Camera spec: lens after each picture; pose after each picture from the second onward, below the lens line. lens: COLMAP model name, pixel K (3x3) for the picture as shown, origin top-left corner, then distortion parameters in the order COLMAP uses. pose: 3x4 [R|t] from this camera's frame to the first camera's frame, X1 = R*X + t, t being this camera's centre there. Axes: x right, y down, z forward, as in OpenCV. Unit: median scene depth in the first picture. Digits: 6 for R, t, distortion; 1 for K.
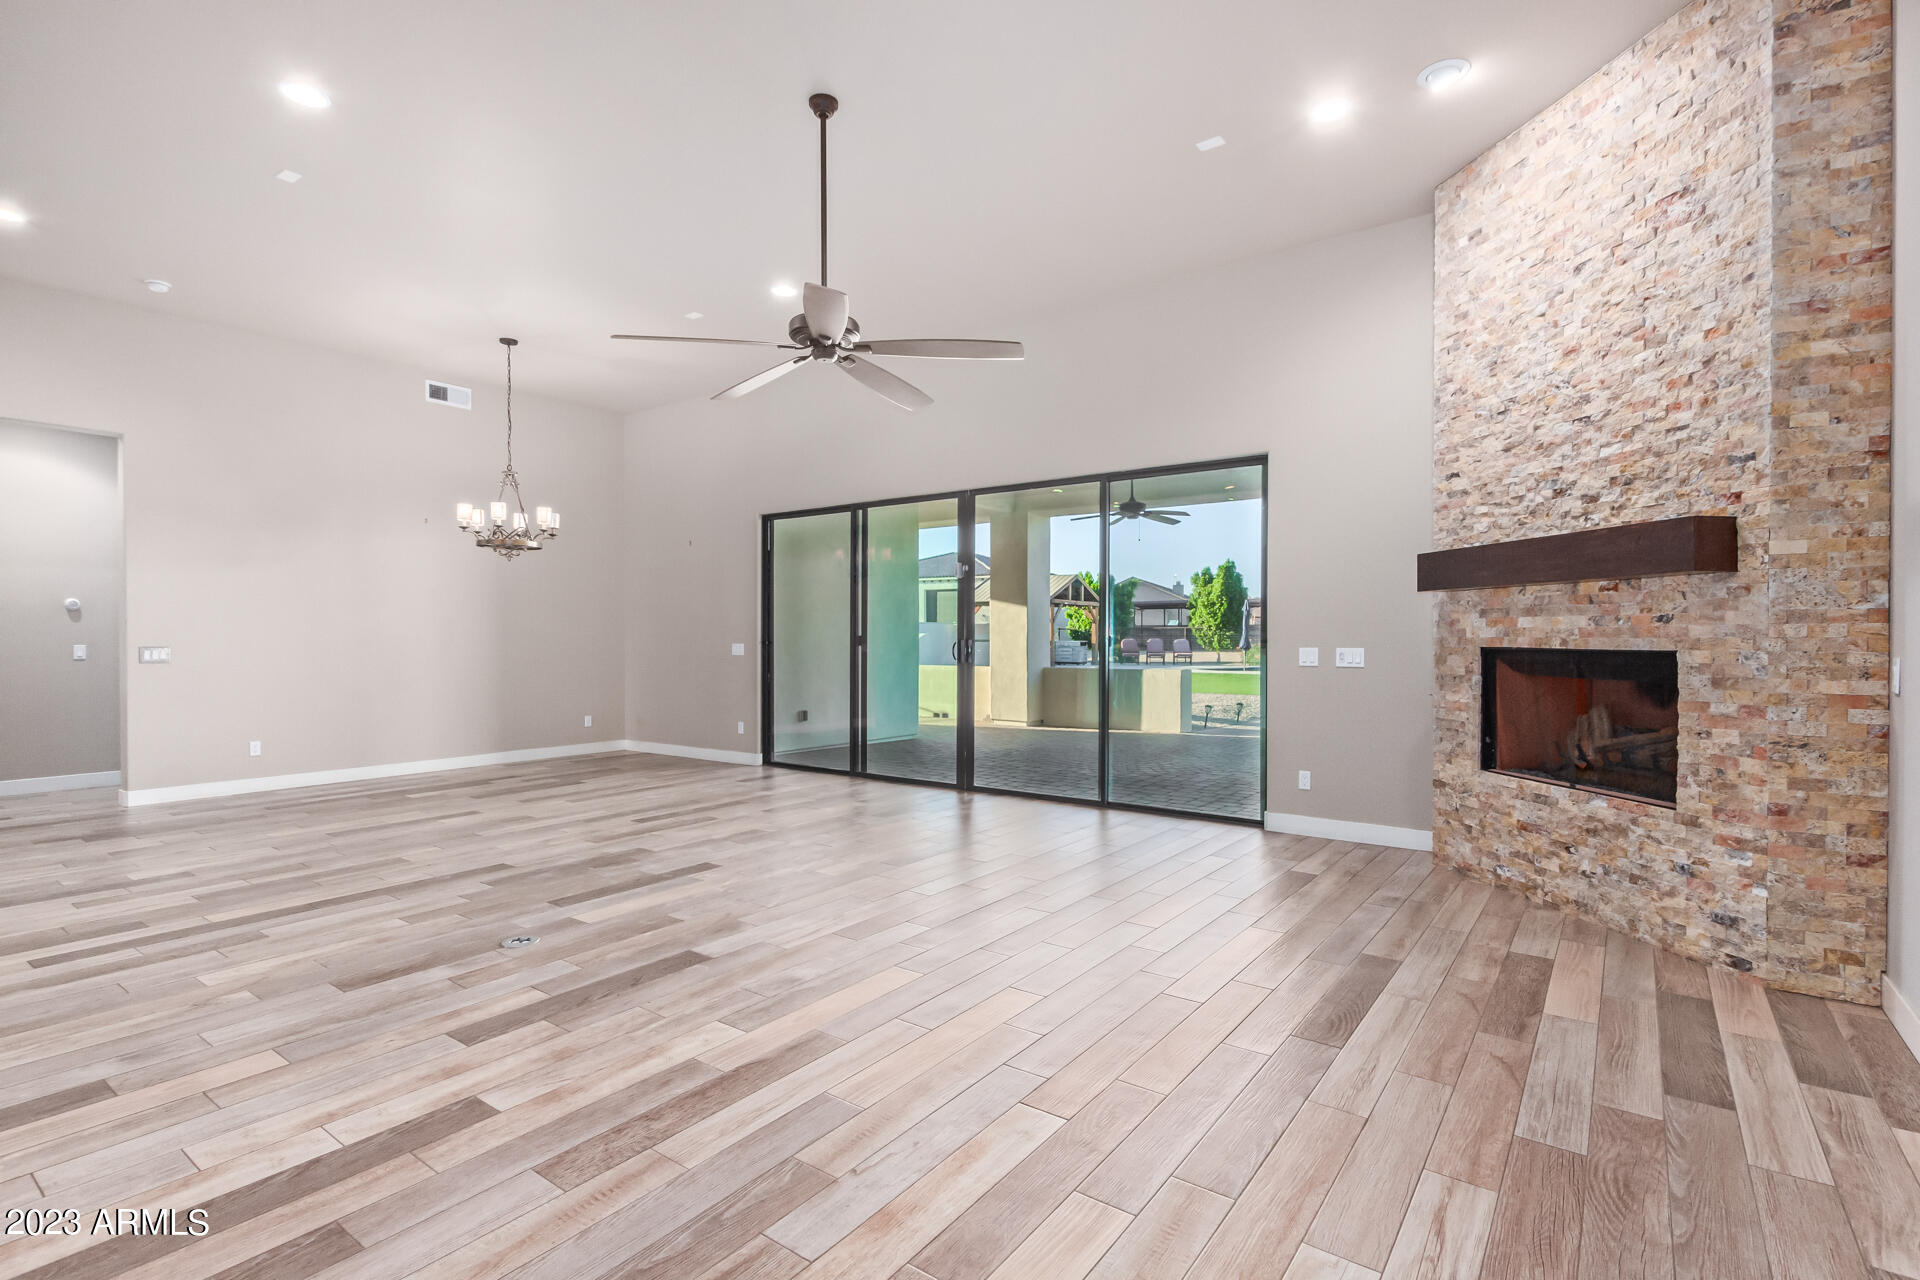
lens RADIAL K [[950.9, 0, 973.5], [0, 950.9, 632.1], [0, 0, 1]] dist [0.023485, -0.000733]
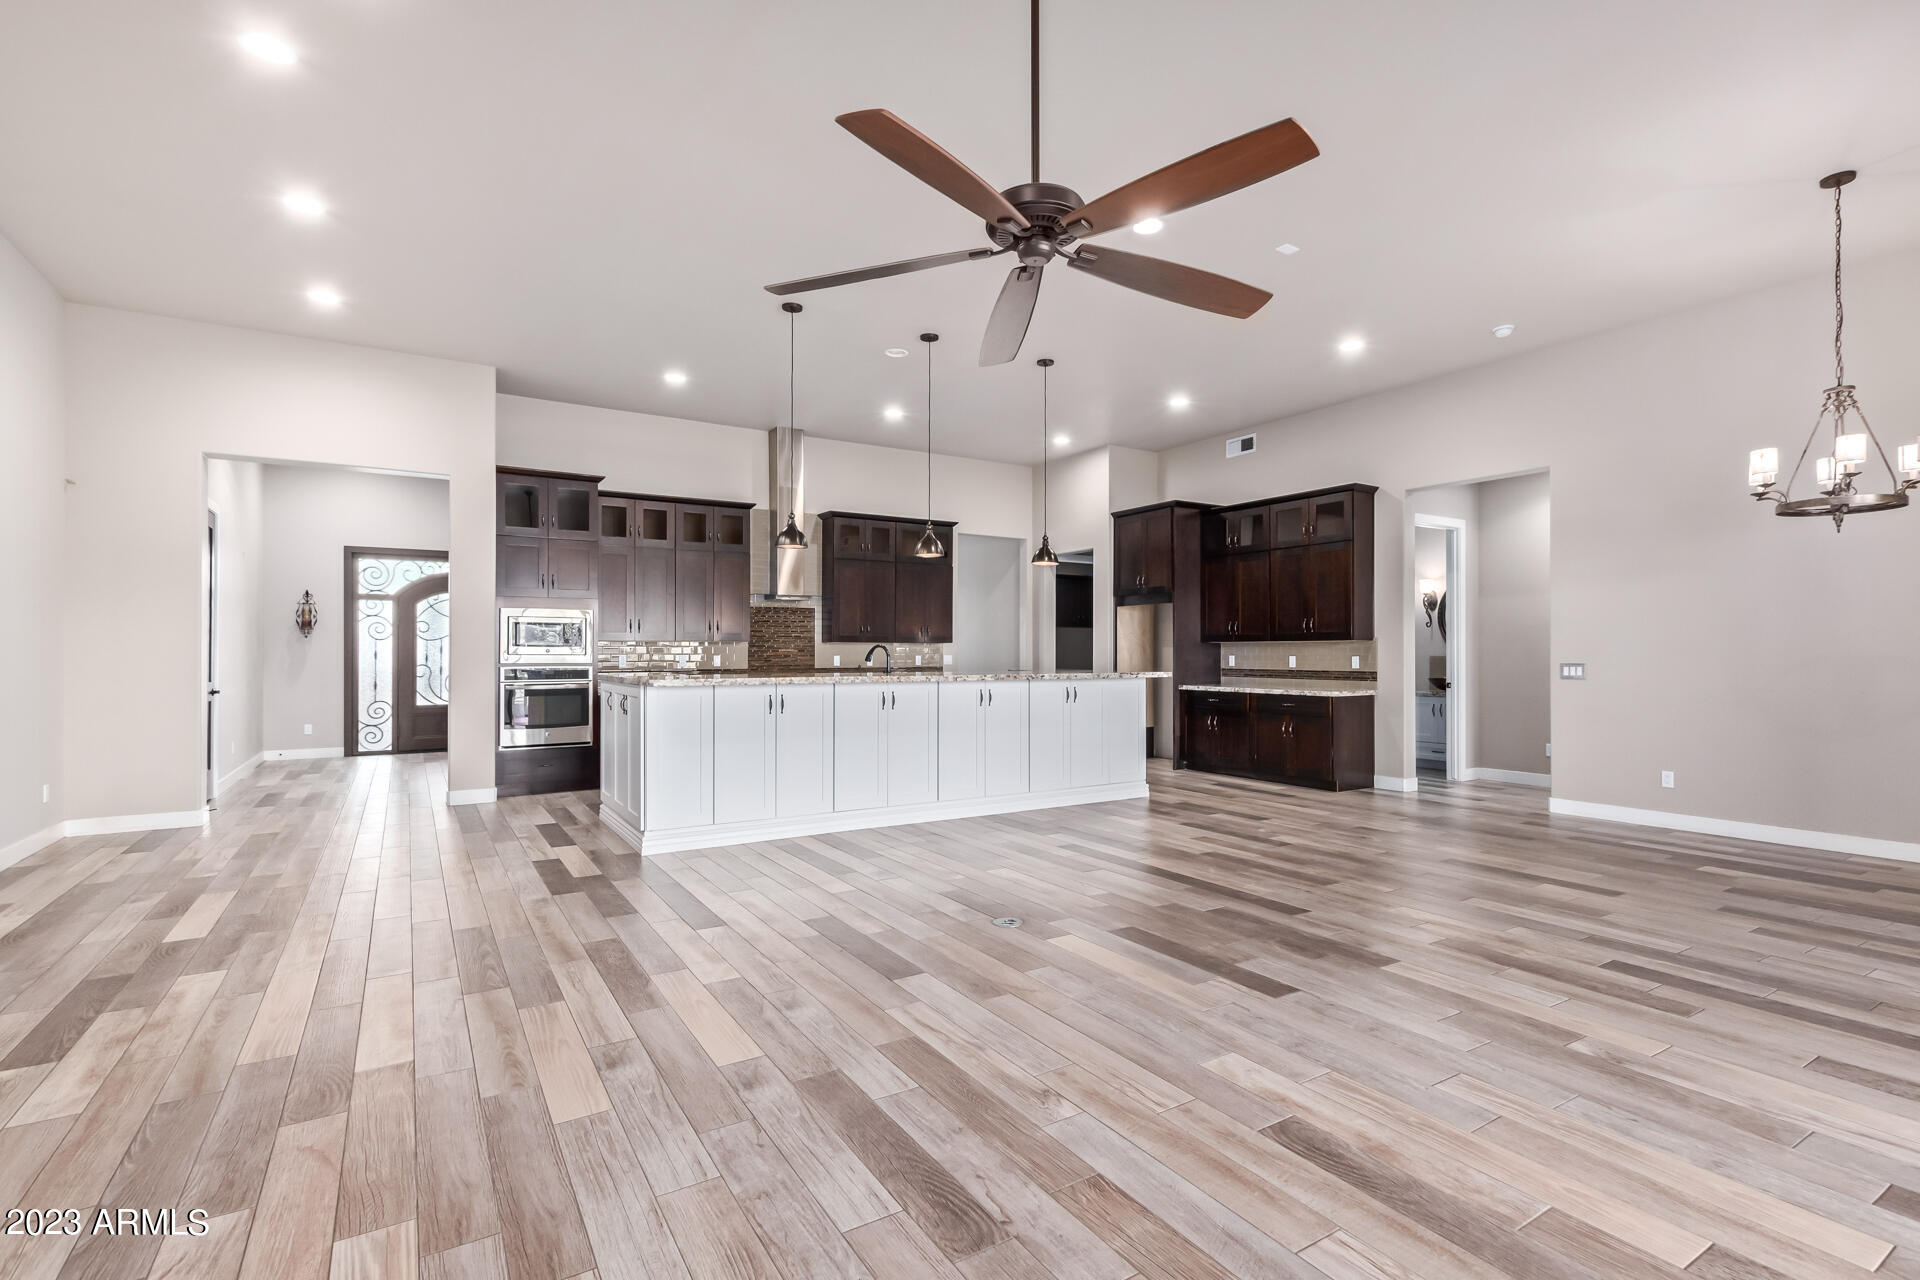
lens RADIAL K [[888.9, 0, 946.2], [0, 888.9, 640.1], [0, 0, 1]] dist [0.009648, -0.000259]
pose [[-0.392166, -0.010324, -0.919837, 0.550969], [0.003733, 0.999911, -0.012814, -0.000140], [0.919887, -0.008459, -0.392092, 1.396317]]
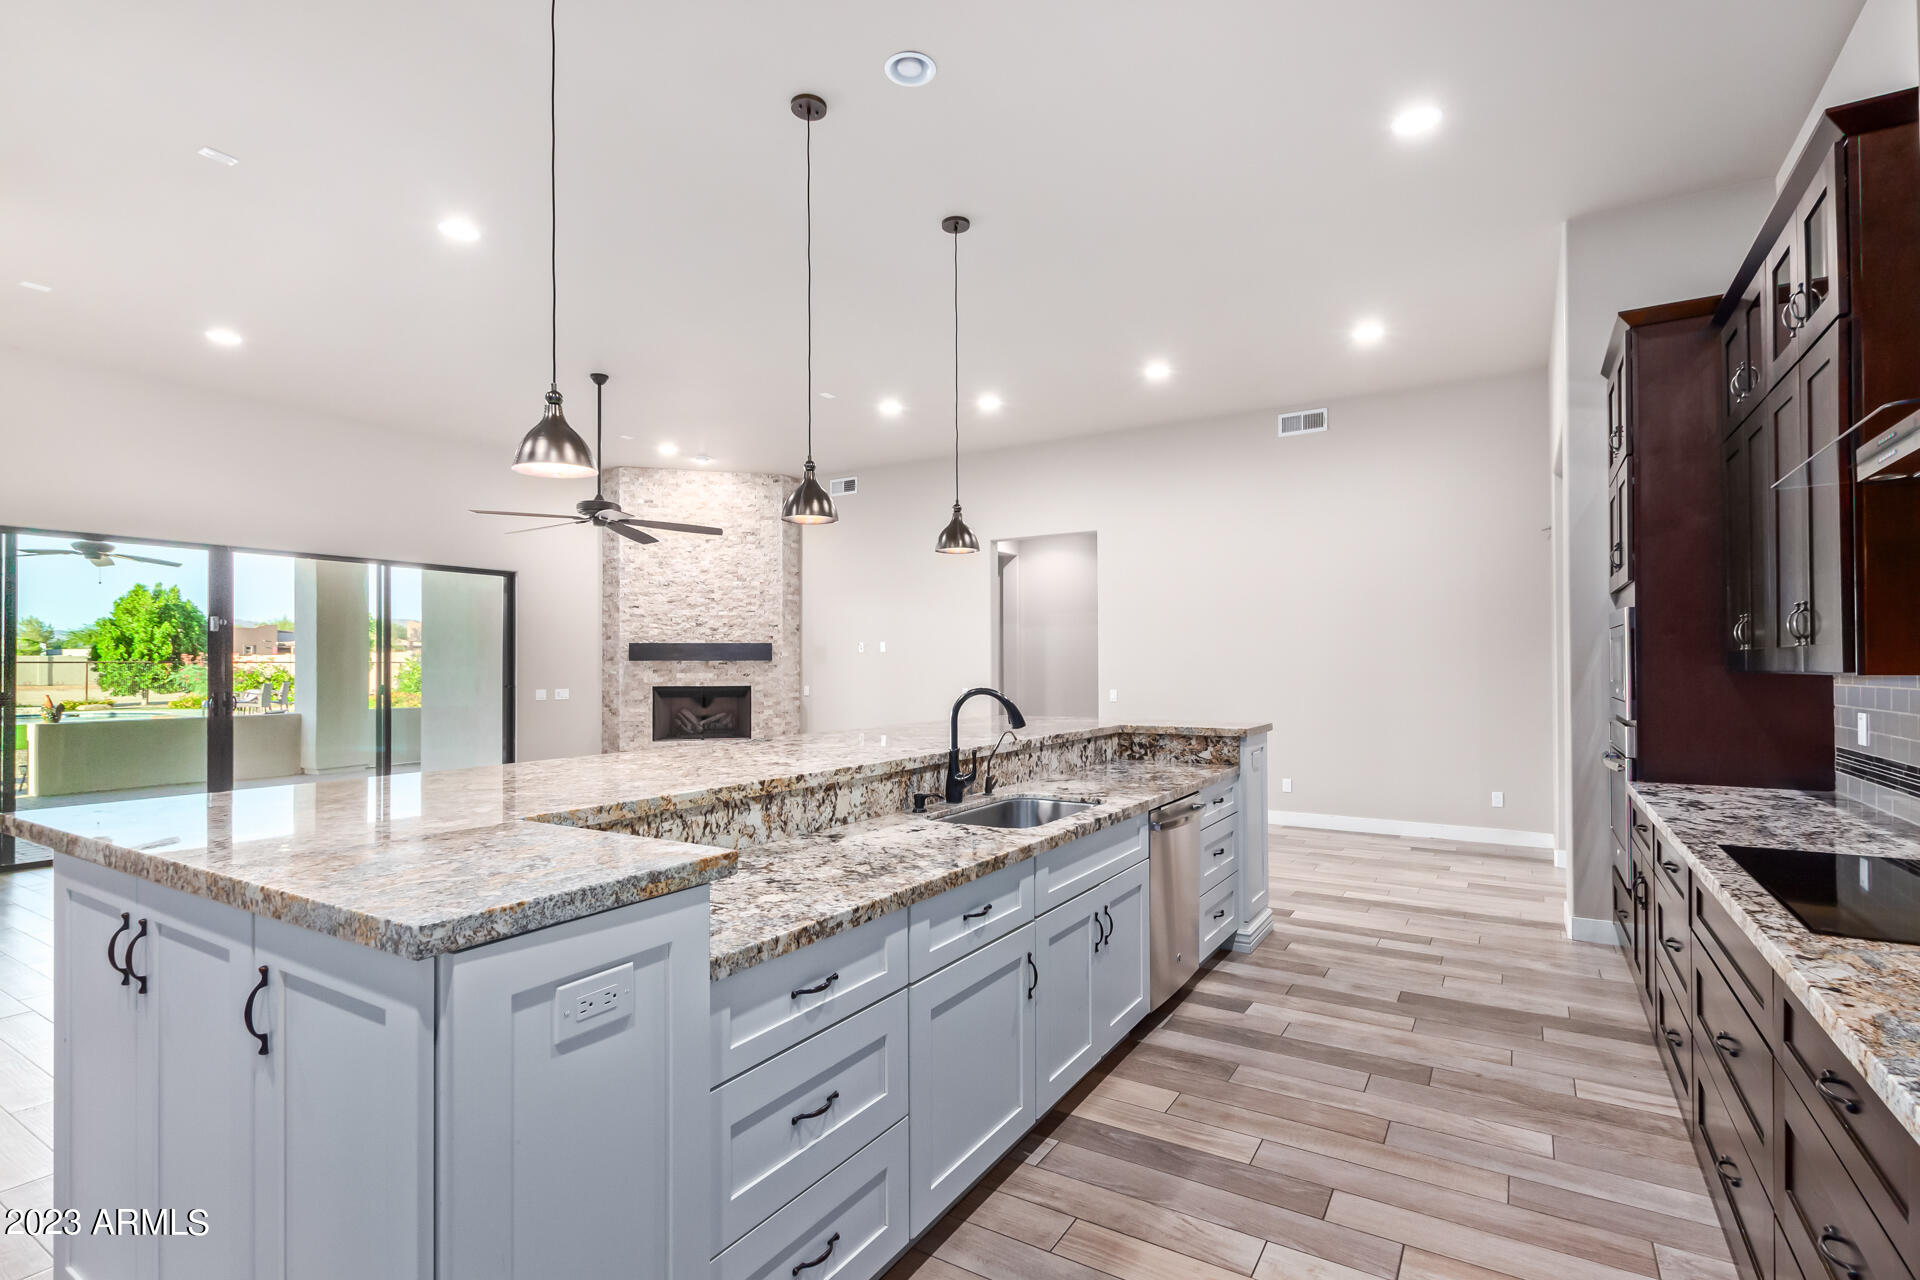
lens RADIAL K [[888.9, 0, 965.7], [0, 888.9, 659.1], [0, 0, 1]] dist [0.009648, -0.000259]
pose [[-0.079206, 0.009476, 0.996813, -2.002370], [-0.000464, 0.999954, -0.009542, -0.036105], [-0.996858, -0.001219, -0.079198, 0.536521]]
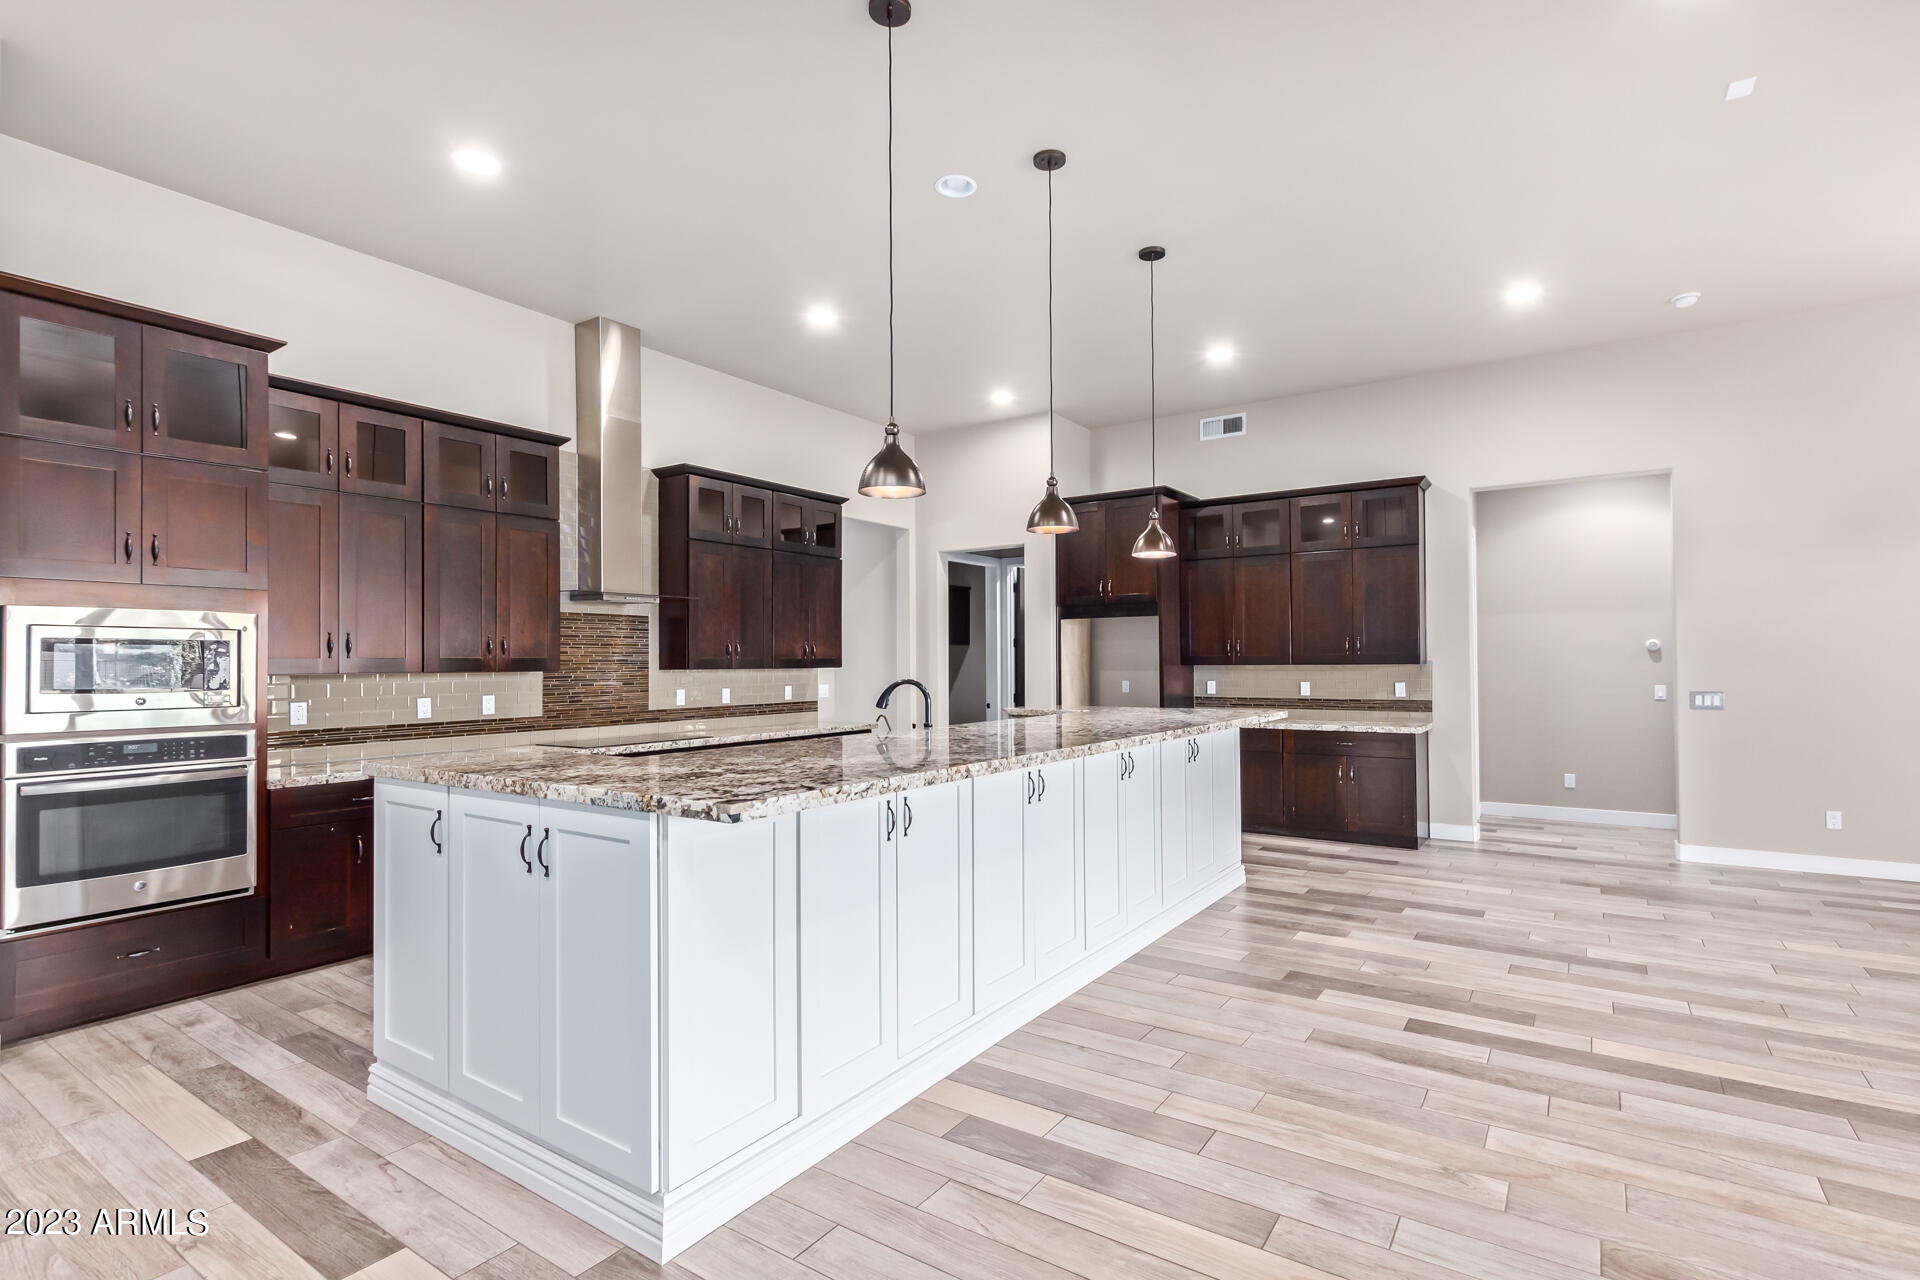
lens RADIAL K [[888.9, 0, 976.1], [0, 888.9, 645.0], [0, 0, 1]] dist [0.009648, -0.000259]
pose [[0.042631, -0.018327, -0.998923, -0.053805], [0.011644, 0.999773, -0.017846, -0.039872], [0.999023, -0.010871, 0.042834, 0.502416]]
